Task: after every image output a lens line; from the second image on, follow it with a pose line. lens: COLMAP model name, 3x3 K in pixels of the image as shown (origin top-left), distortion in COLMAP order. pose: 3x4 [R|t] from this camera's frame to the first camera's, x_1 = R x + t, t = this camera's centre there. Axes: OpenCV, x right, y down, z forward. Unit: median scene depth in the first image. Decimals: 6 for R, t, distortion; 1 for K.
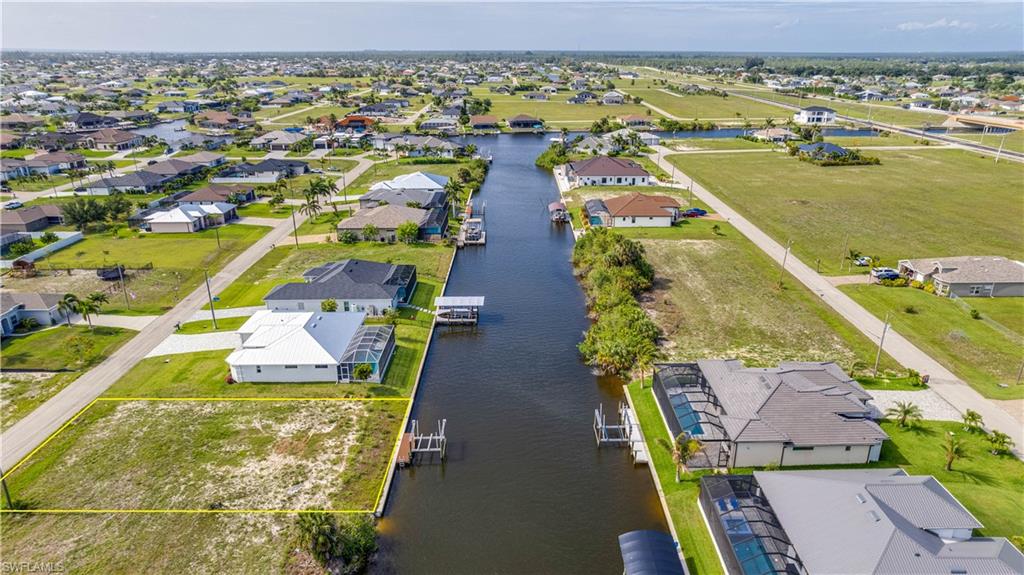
lens RADIAL K [[659.1, 0, 537.4], [0, 659.1, 314.2], [0, 0, 1]] dist [-0.046908, 0.058844]
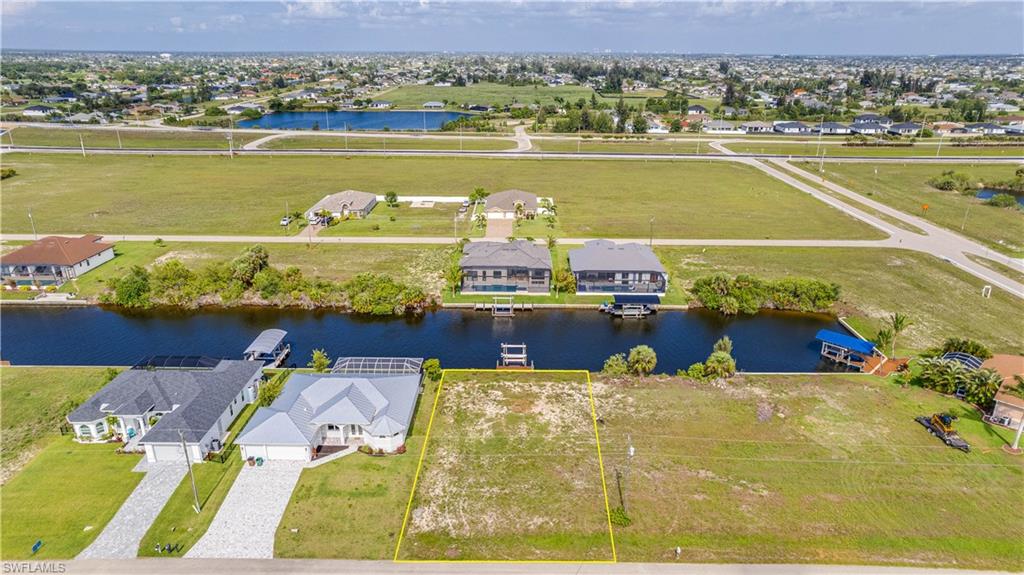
lens RADIAL K [[647.2, 0, 508.5], [0, 647.2, 317.3], [0, 0, 1]] dist [-0.039146, 0.051141]
pose [[0.047943, -0.387069, 0.920804, -0.801524], [0.373075, 0.862086, 0.342962, -0.203218], [-0.926562, 0.327086, 0.185736, 0.419846]]
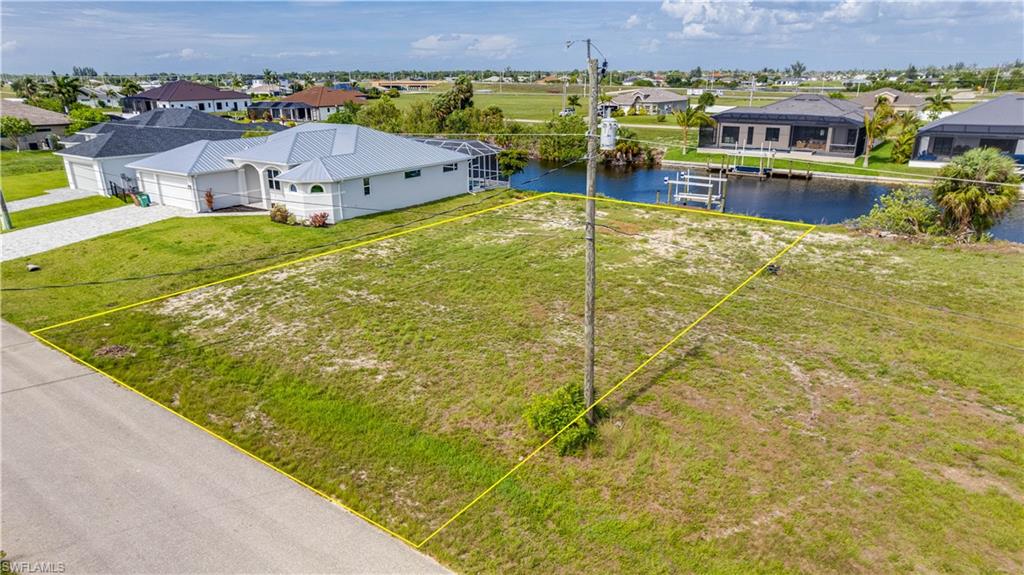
lens RADIAL K [[647.2, 0, 508.5], [0, 647.2, 317.3], [0, 0, 1]] dist [-0.039146, 0.051141]
pose [[0.623263, -0.286012, 0.727833, -0.489029], [0.304914, 0.945935, 0.110613, 0.103009], [-0.720119, 0.152985, 0.676775, 0.396547]]
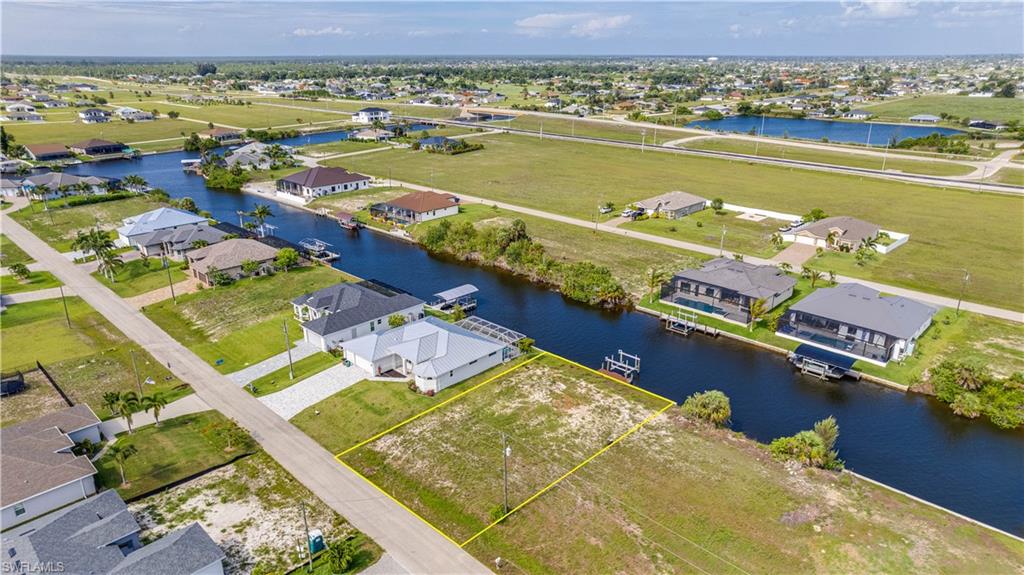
lens RADIAL K [[647.2, 0, 508.5], [0, 647.2, 317.3], [0, 0, 1]] dist [-0.039146, 0.051141]
pose [[0.719662, -0.267986, 0.640523, -0.671548], [0.264861, 0.958713, 0.103528, -0.060572], [-0.641822, 0.095145, 0.760928, 0.071609]]
